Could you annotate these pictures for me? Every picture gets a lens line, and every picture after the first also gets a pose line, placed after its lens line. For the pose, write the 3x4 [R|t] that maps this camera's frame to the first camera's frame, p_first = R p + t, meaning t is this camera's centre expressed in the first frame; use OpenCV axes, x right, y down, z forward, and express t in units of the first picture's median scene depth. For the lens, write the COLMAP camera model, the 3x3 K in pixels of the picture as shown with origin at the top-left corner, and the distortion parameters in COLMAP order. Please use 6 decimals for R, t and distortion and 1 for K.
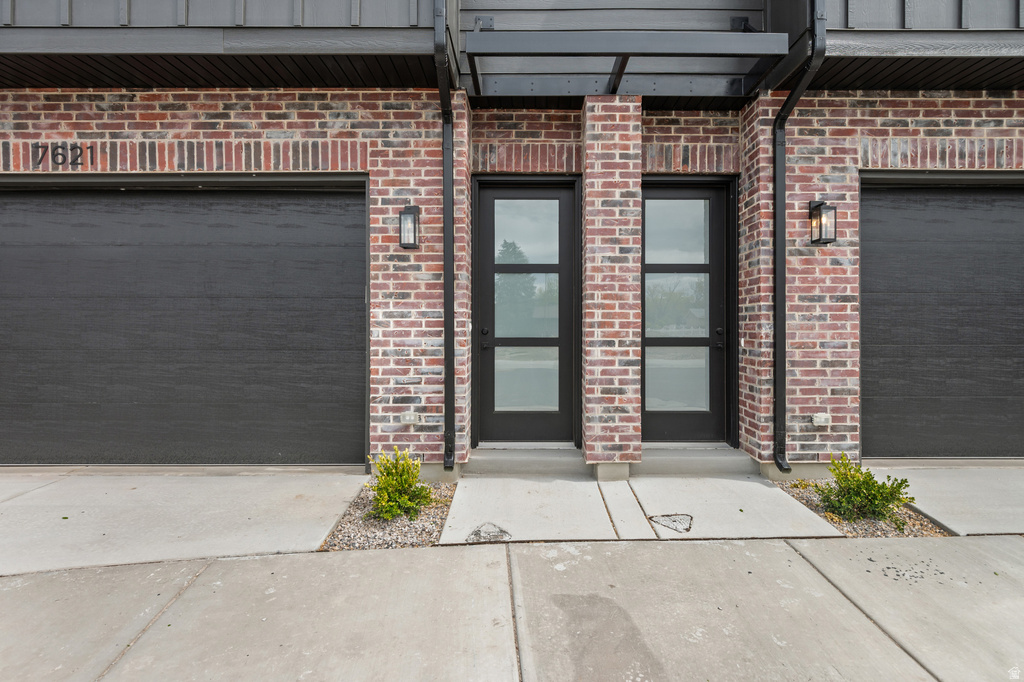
lens RADIAL K [[468.6, 0, 520.0], [0, 468.6, 319.2], [0, 0, 1]] dist [0.005090, -0.003290]
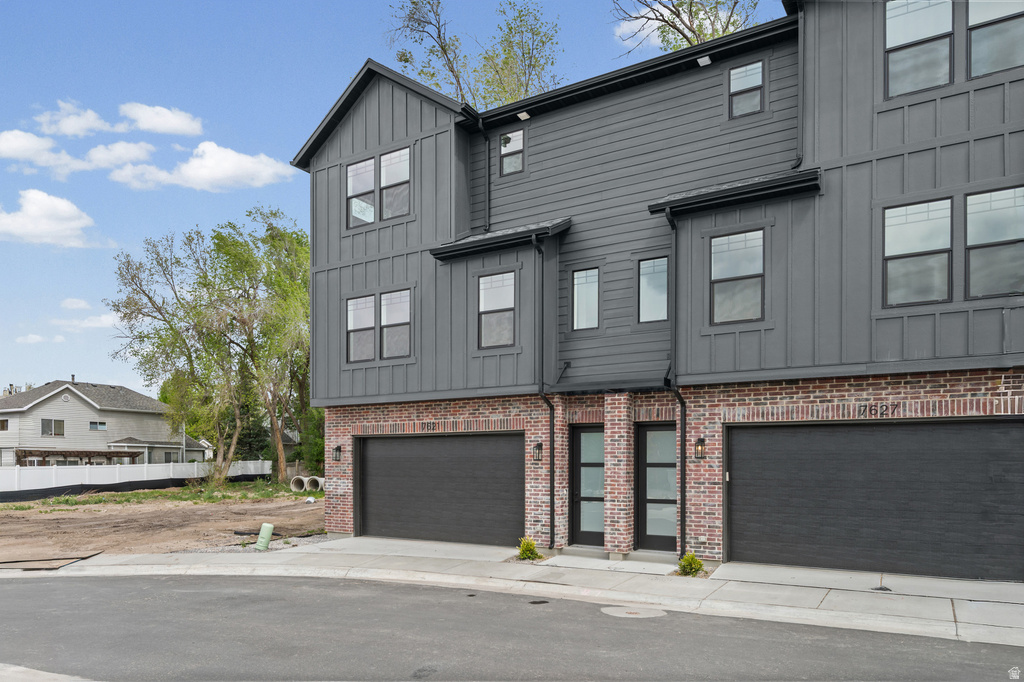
lens RADIAL K [[730.5, 0, 548.0], [0, 730.5, 468.1], [0, 0, 1]] dist [-0.005217, 0.005342]
pose [[0.862724, 0.008277, -0.505608, 1.730441], [-0.000914, 0.999890, 0.014809, -0.162950], [0.505675, -0.012314, 0.862636, -2.269225]]
